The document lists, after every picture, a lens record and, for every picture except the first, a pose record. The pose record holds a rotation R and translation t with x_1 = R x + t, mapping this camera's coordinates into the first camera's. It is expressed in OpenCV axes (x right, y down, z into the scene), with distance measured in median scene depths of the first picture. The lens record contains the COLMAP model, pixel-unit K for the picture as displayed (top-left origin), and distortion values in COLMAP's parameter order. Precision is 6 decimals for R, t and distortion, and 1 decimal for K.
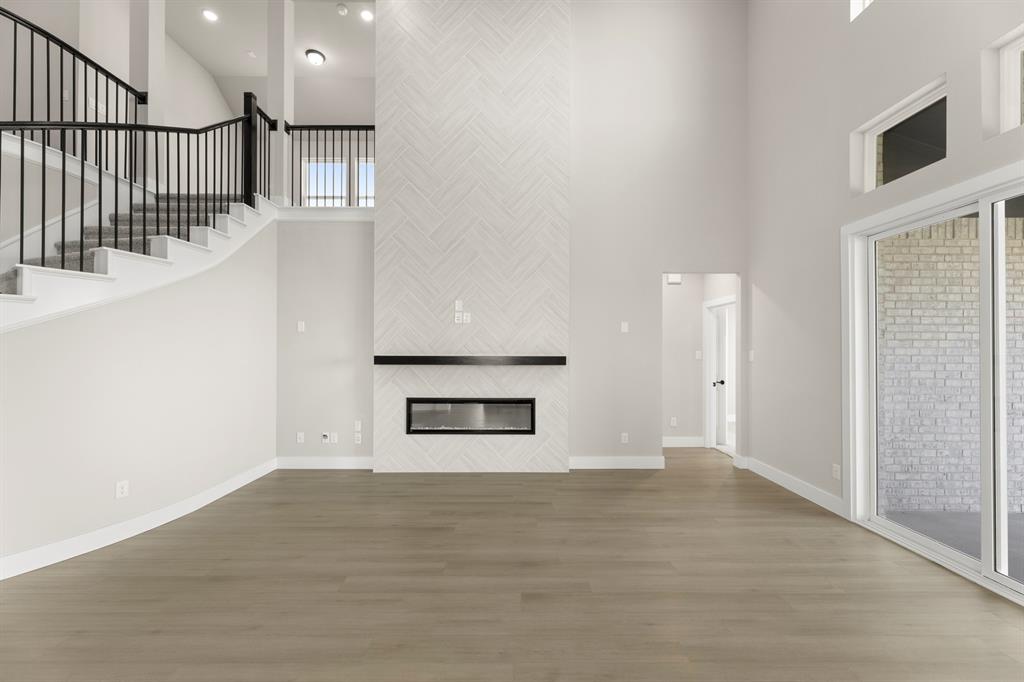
lens RADIAL K [[409.4, 0, 510.0], [0, 409.4, 337.8], [0, 0, 1]] dist [0.000509, 0.000999]
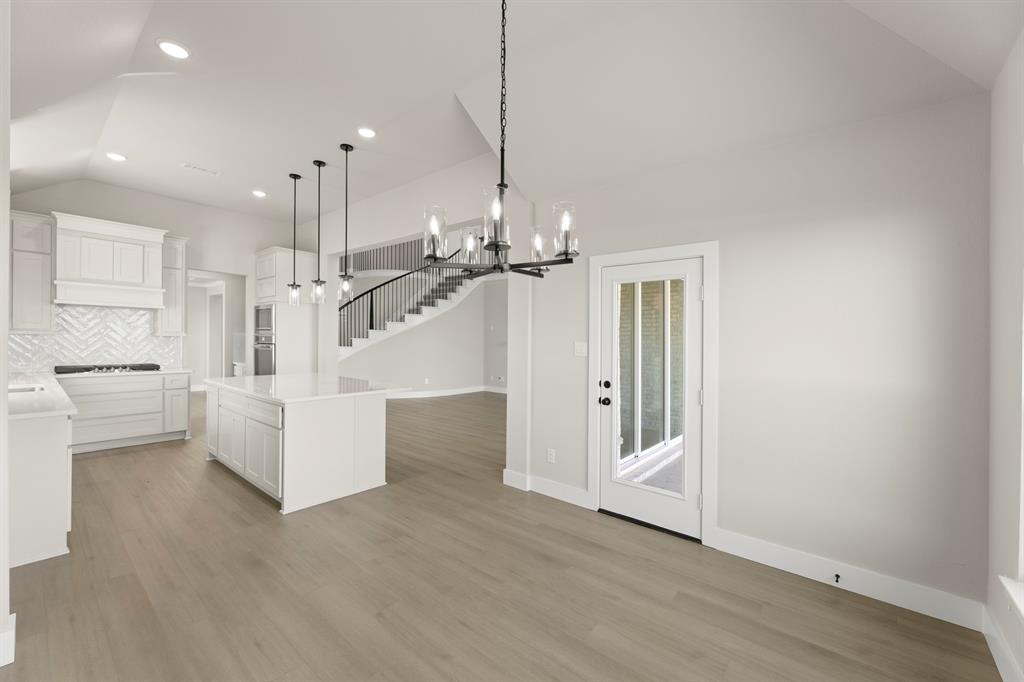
lens RADIAL K [[409.4, 0, 515.2], [0, 409.4, 341.0], [0, 0, 1]] dist [0.000509, 0.000999]
pose [[0.762521, 0.014978, -0.646790, 1.065771], [0.002595, 0.999653, 0.026209, -0.015696], [0.646959, -0.021663, 0.762217, -0.637970]]
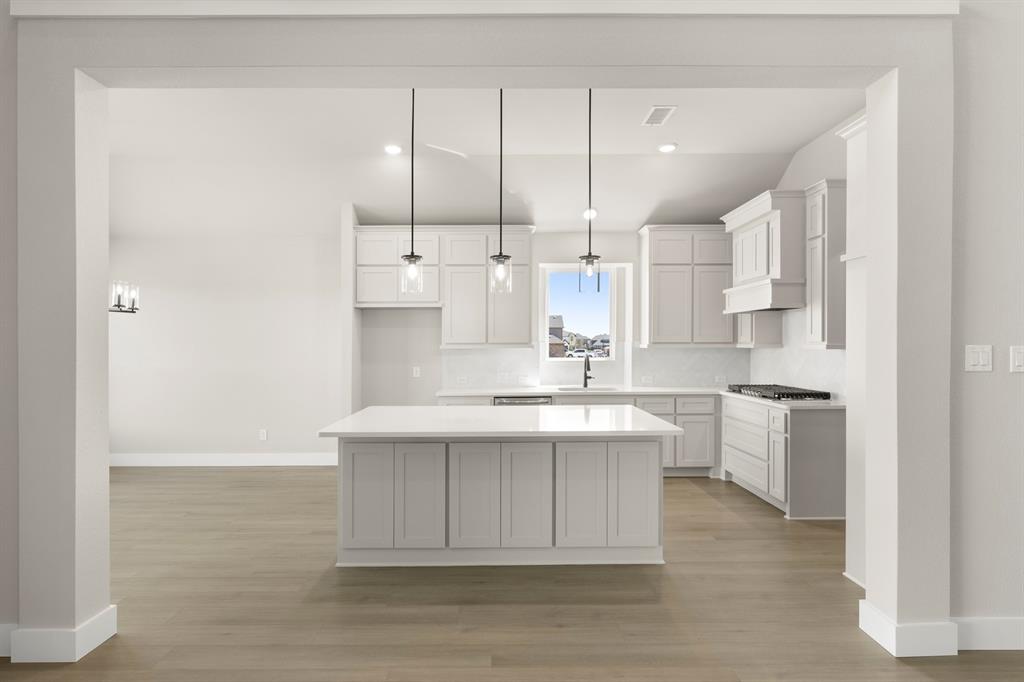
lens RADIAL K [[507.5, 0, 507.9], [0, 507.5, 339.9], [0, 0, 1]] dist [-0.005952, 0.000065]
pose [[-0.999998, 0.001578, 0.000859, 0.066241], [0.001547, 0.999394, -0.034782, 0.013918], [-0.000913, -0.034781, -0.999395, 0.542199]]
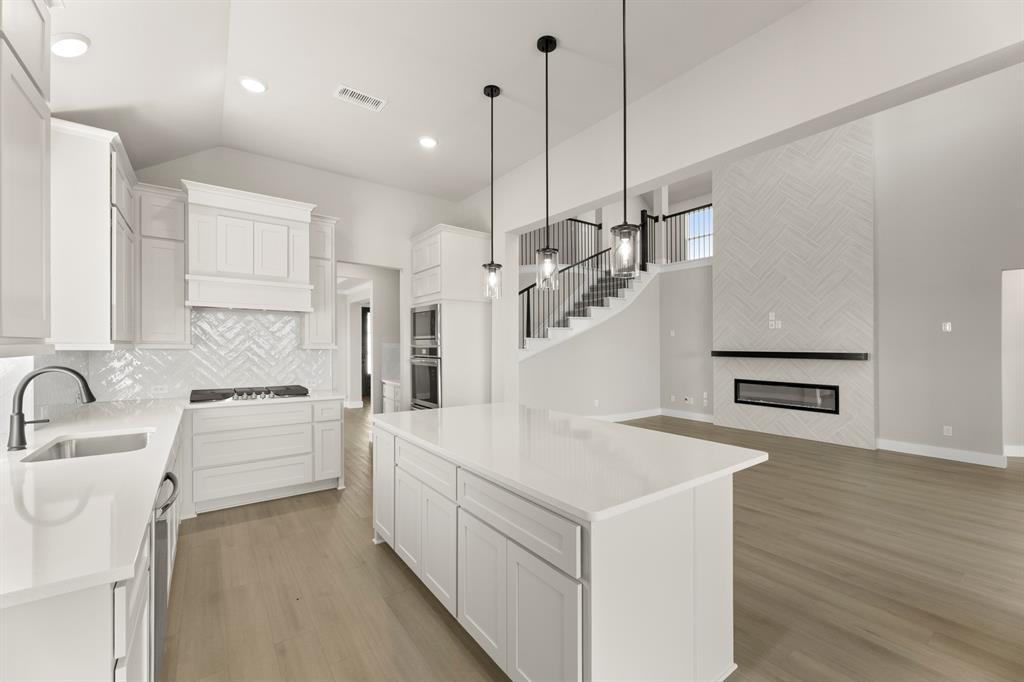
lens RADIAL K [[409.4, 0, 513.1], [0, 409.4, 348.6], [0, 0, 1]] dist [0.000509, 0.000999]
pose [[0.588400, 0.006641, -0.808543, 0.497311], [0.018203, 0.999604, 0.021456, -0.013712], [0.808365, -0.027342, 0.588046, -0.561155]]
